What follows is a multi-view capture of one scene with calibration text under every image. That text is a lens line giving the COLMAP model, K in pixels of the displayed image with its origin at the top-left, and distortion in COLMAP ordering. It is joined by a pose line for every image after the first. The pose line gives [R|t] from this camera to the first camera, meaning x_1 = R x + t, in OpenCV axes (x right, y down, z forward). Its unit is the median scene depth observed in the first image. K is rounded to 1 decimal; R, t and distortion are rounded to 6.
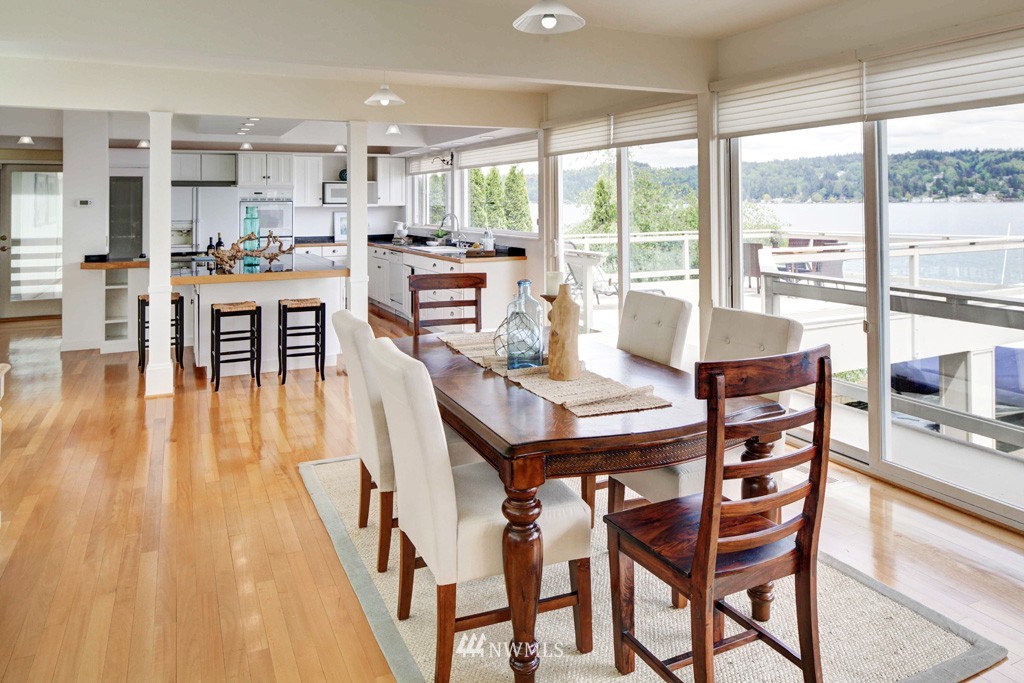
lens RADIAL K [[699.5, 0, 508.9], [0, 699.5, 252.3], [0, 0, 1]] dist [-0.003851, -0.000653]
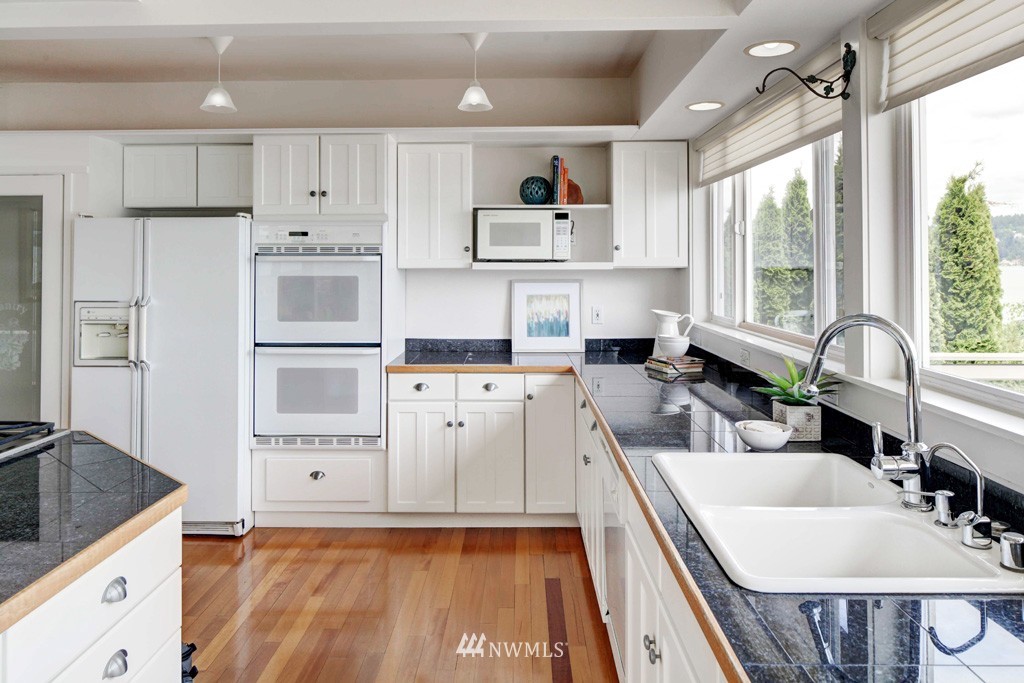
lens RADIAL K [[699.5, 0, 508.9], [0, 699.5, 252.3], [0, 0, 1]] dist [-0.003851, -0.000653]
pose [[0.893681, -0.002159, -0.448698, -0.071932], [-0.036077, 0.996405, -0.076649, -0.046830], [0.447250, 0.084688, 0.890391, 0.685460]]
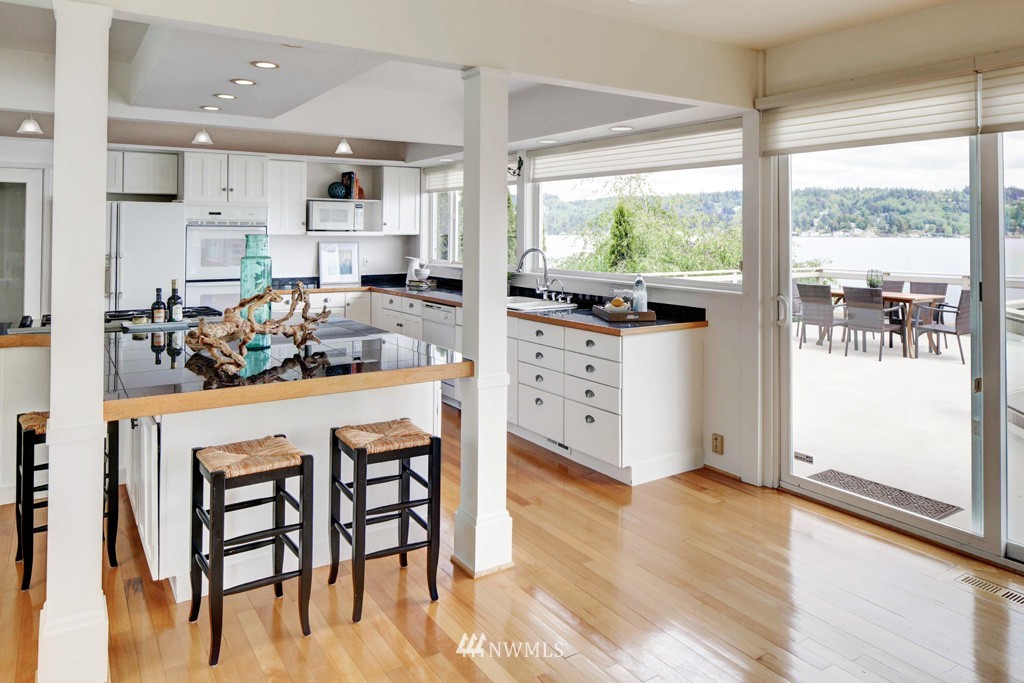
lens RADIAL K [[697.4, 0, 509.0], [0, 697.4, 284.4], [0, 0, 1]] dist [0.001231, 0.001086]
pose [[0.991923, 0.003919, 0.126780, -0.162958], [-0.004373, 0.999985, 0.003305, -0.020505], [-0.126765, -0.003833, 0.991925, 0.305544]]
